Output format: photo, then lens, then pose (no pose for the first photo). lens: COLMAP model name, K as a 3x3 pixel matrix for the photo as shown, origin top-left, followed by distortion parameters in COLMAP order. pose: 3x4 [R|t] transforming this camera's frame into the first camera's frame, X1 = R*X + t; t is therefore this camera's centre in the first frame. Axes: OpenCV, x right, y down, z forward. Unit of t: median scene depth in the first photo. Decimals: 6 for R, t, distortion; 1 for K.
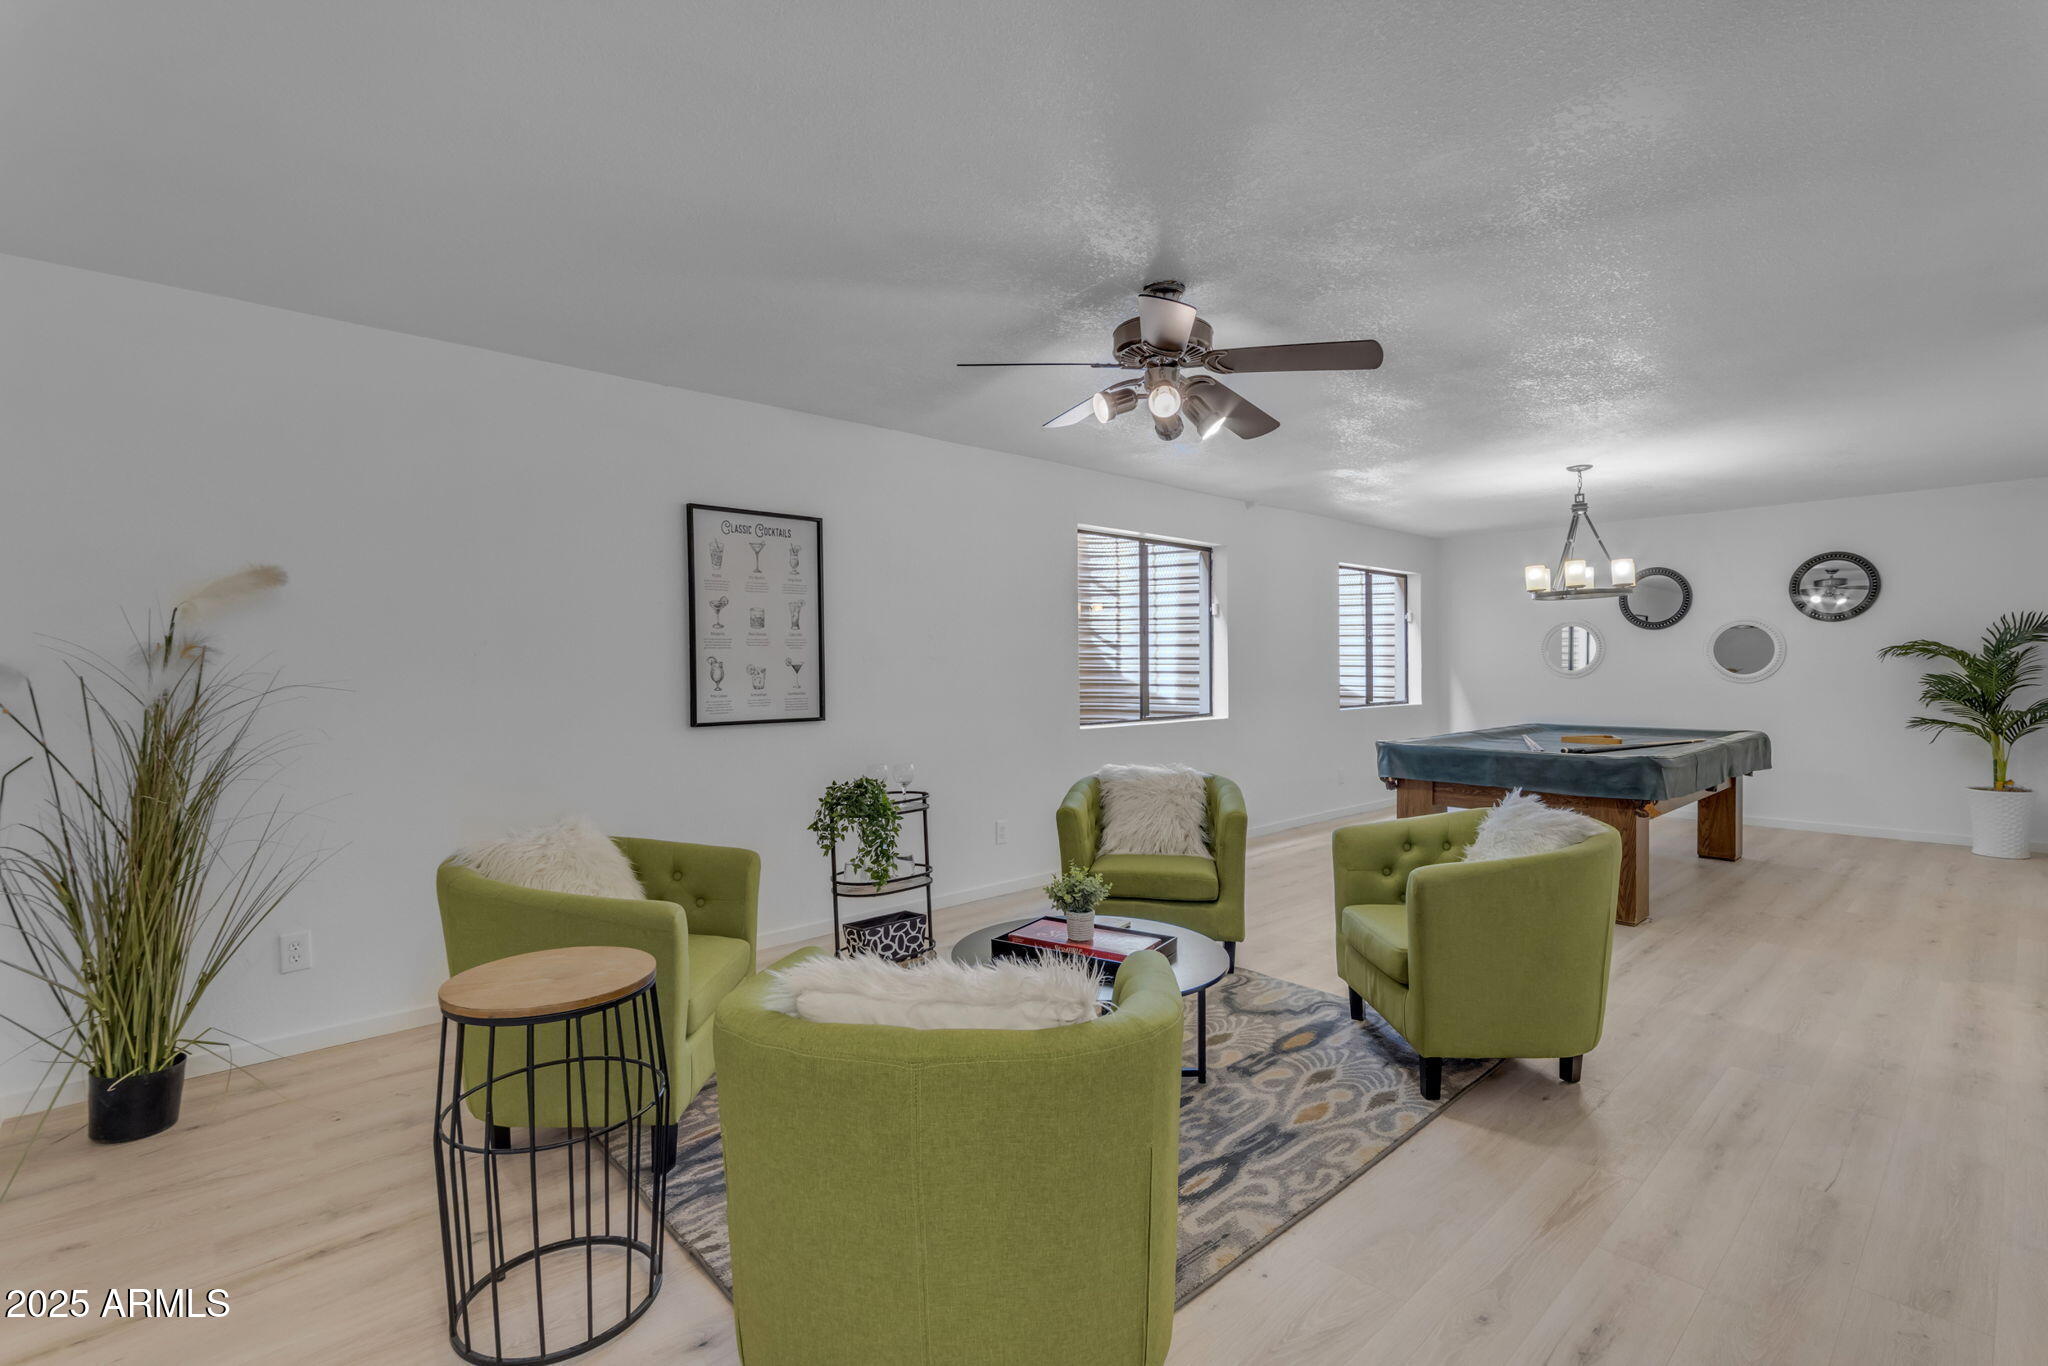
lens RADIAL K [[956.0, 0, 1038.7], [0, 956.0, 679.2], [0, 0, 1]] dist [0.000865, 0.000065]
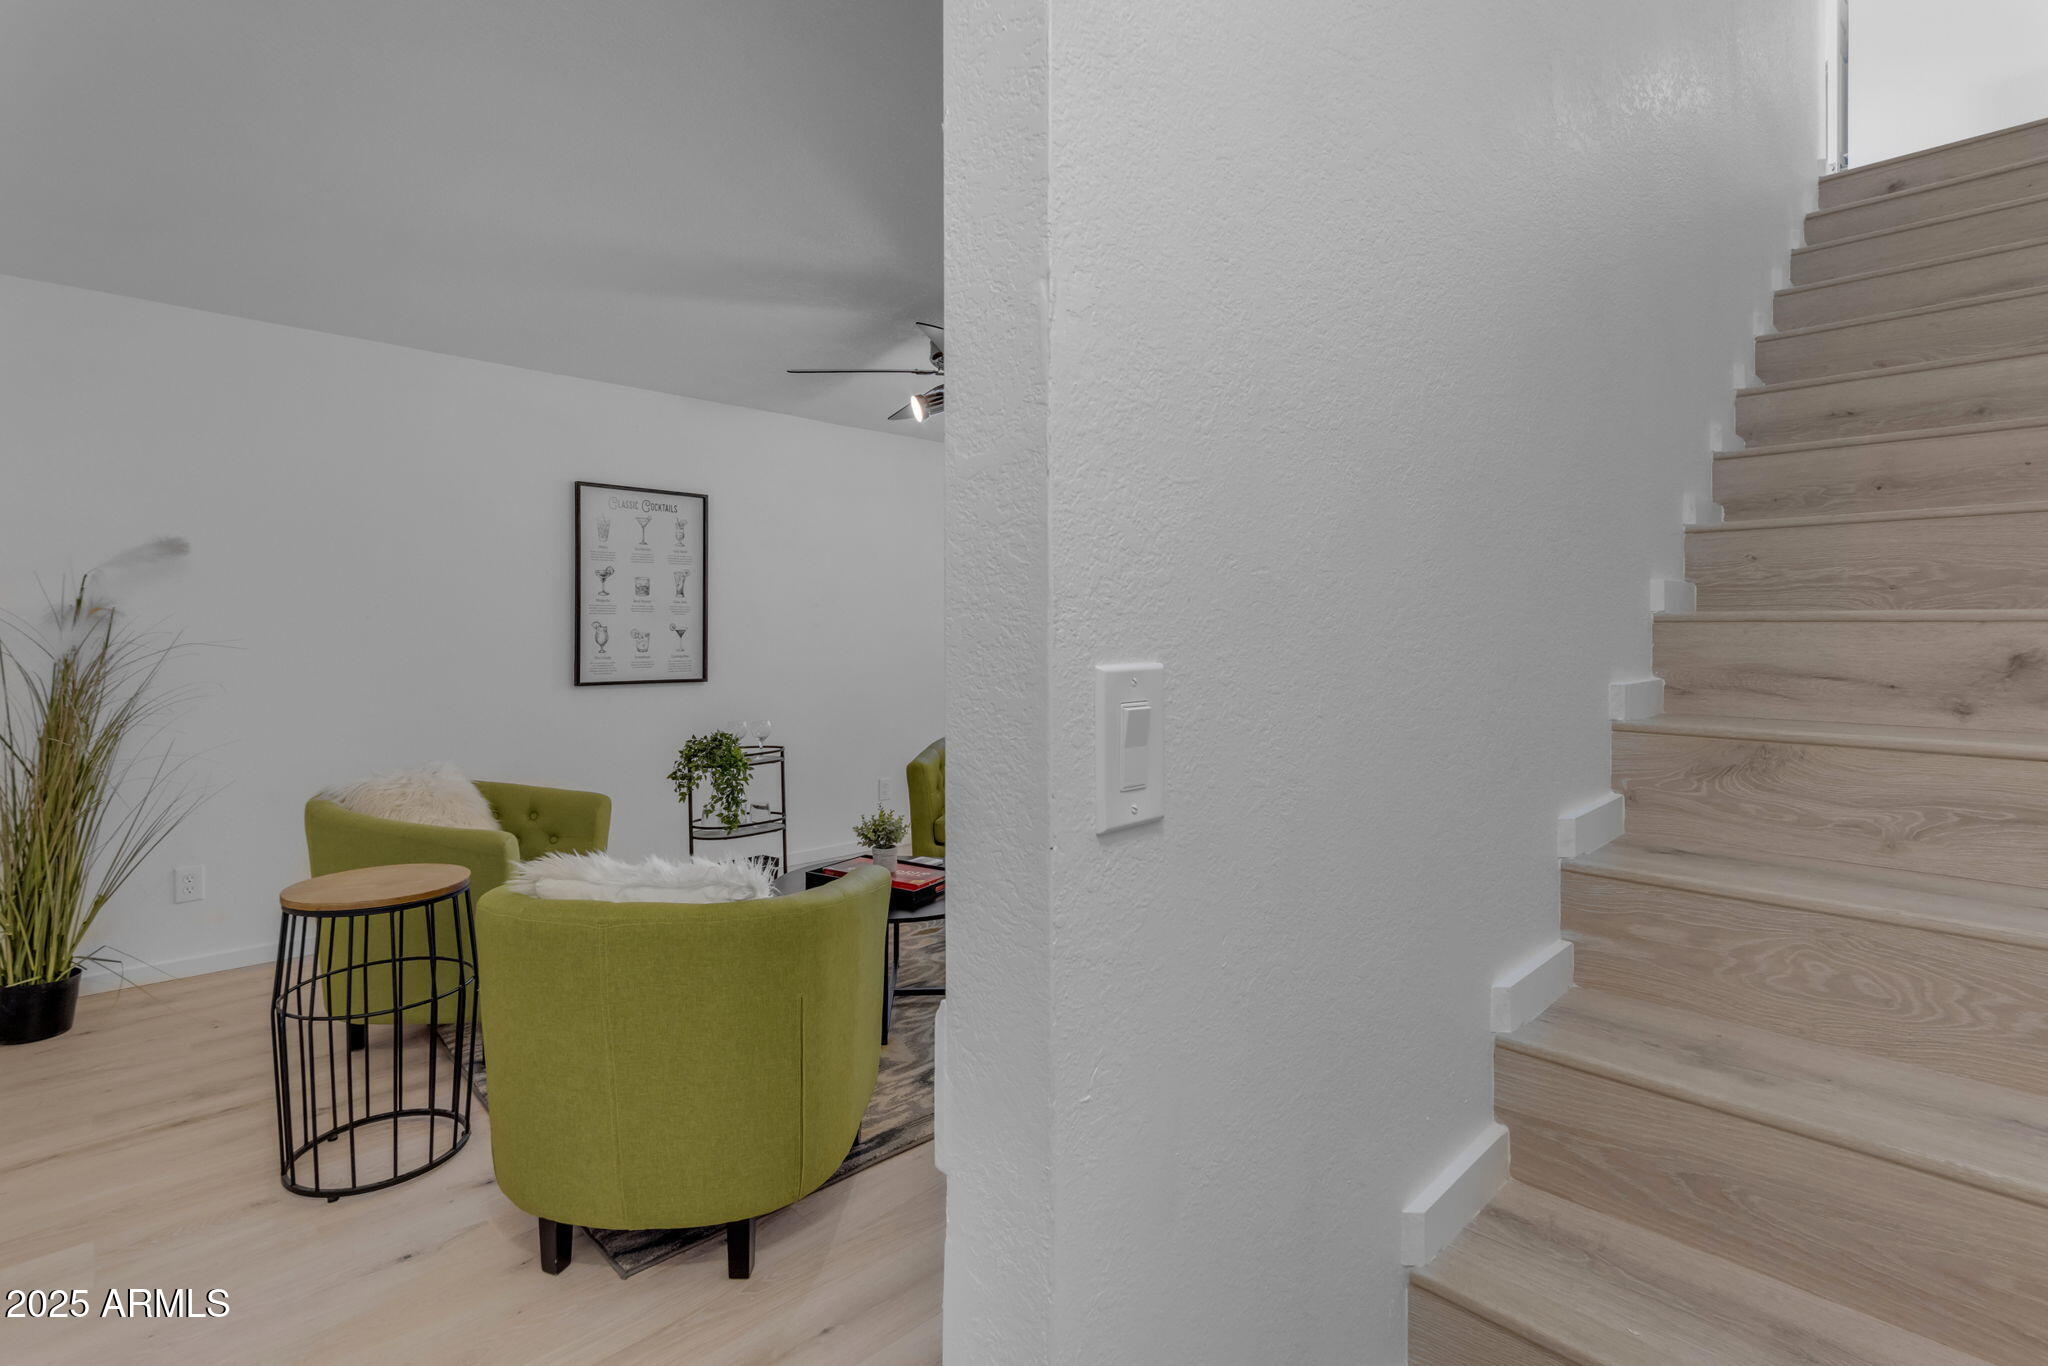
lens RADIAL K [[956.0, 0, 1010.3], [0, 956.0, 622.9], [0, 0, 1]] dist [0.000865, 0.000065]
pose [[0.999749, 0.010237, 0.019923, 0.132180], [-0.009735, 0.999637, -0.025129, 0.001065], [-0.020173, 0.024929, 0.999486, -0.119755]]
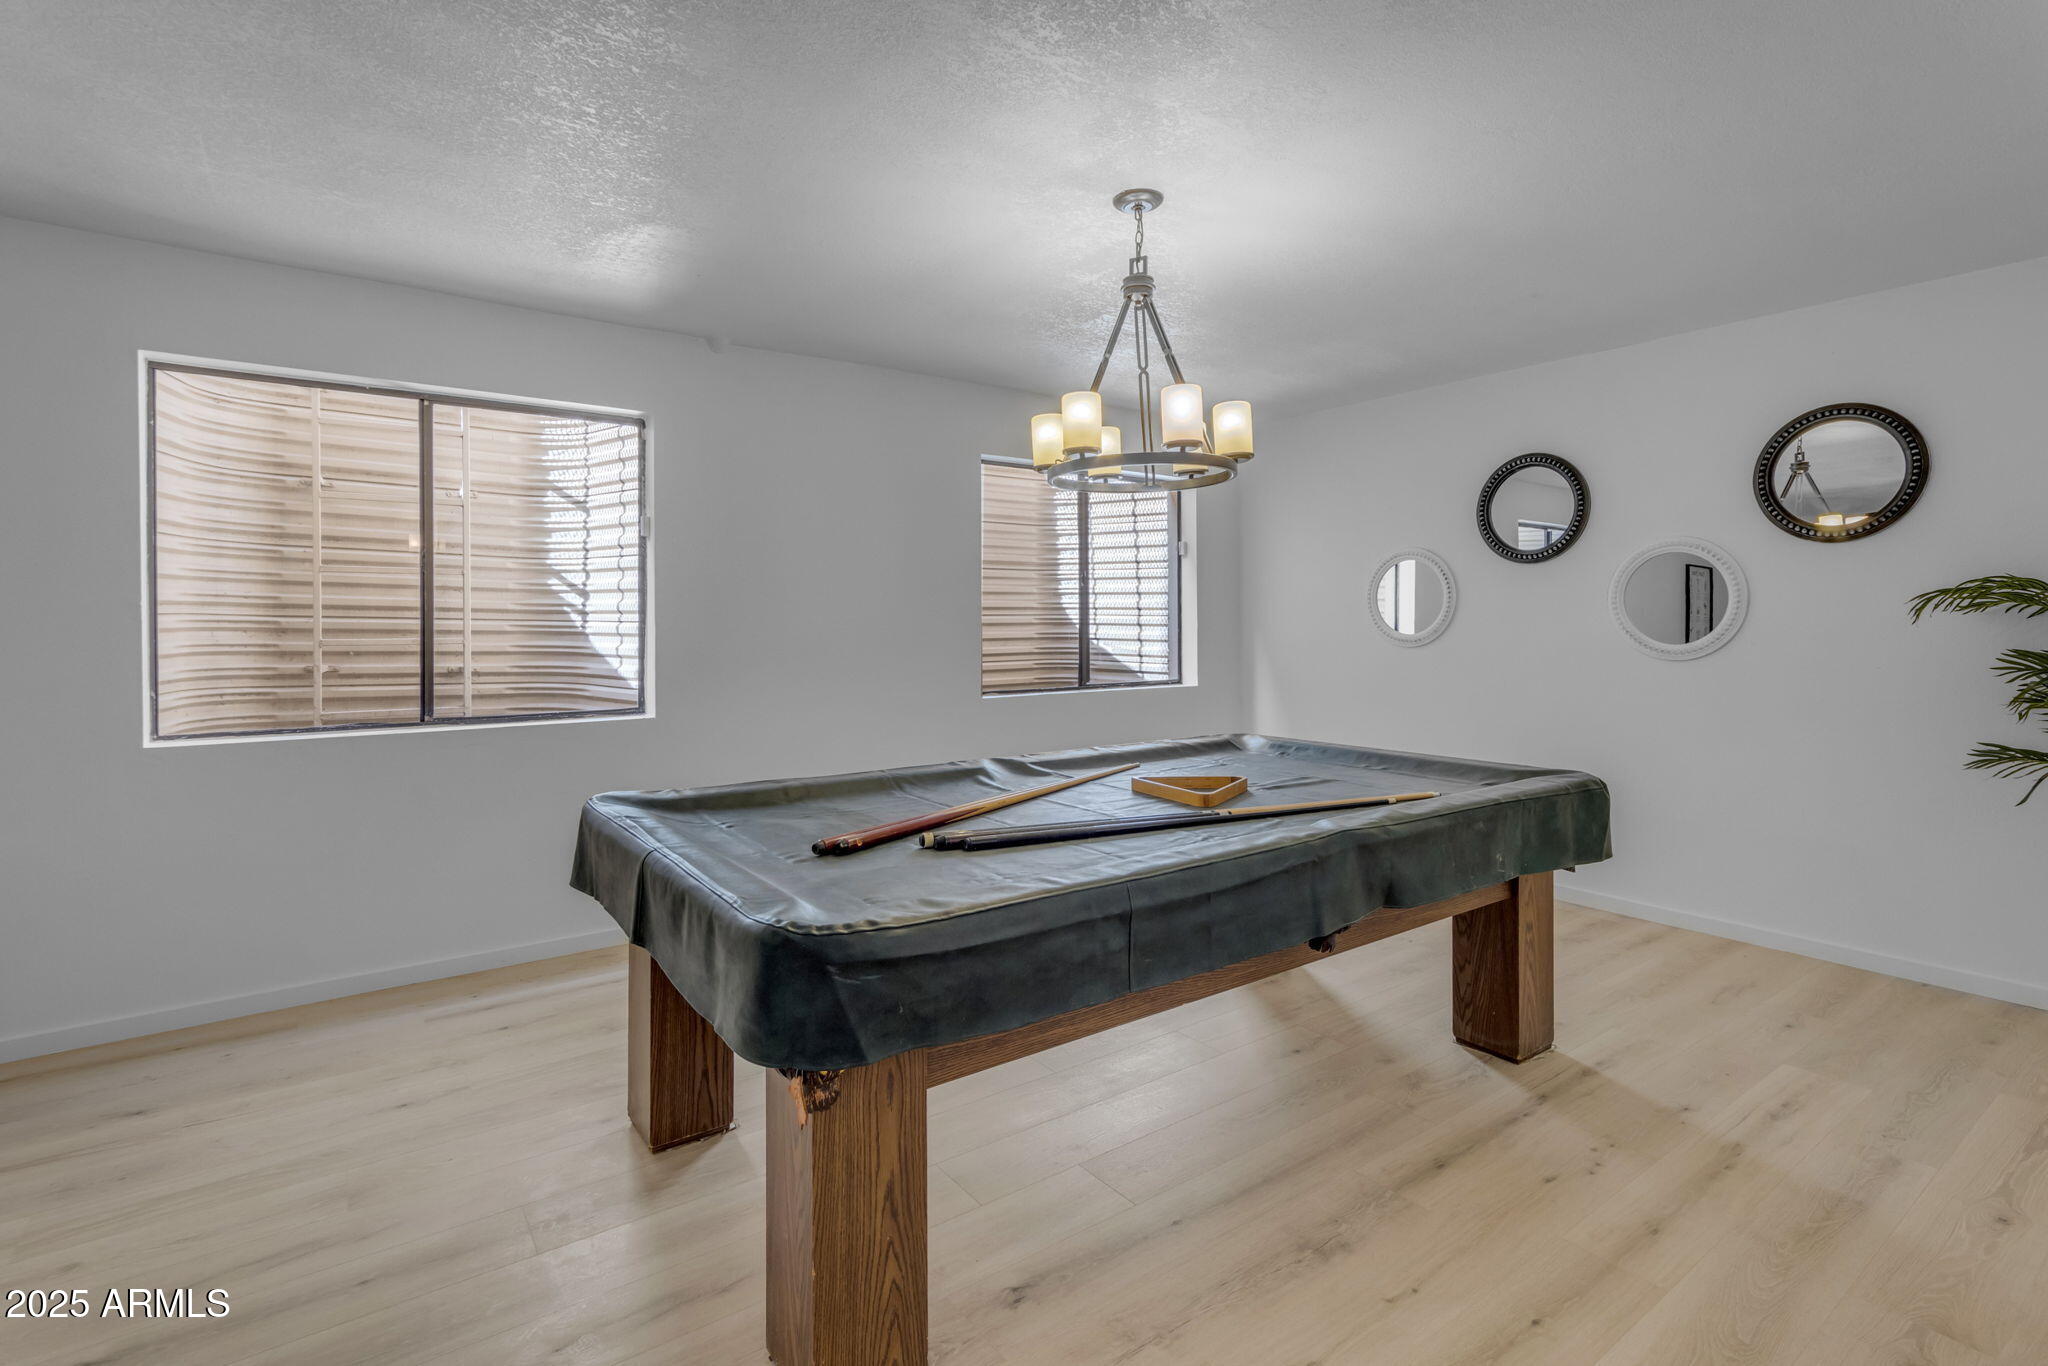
lens RADIAL K [[956.0, 0, 1064.3], [0, 956.0, 626.8], [0, 0, 1]] dist [0.000865, 0.000065]
pose [[0.992011, 0.003894, -0.126095, 1.039744], [-0.004855, 0.999961, -0.007311, -0.020676], [0.126061, 0.007865, 0.991991, 0.952694]]
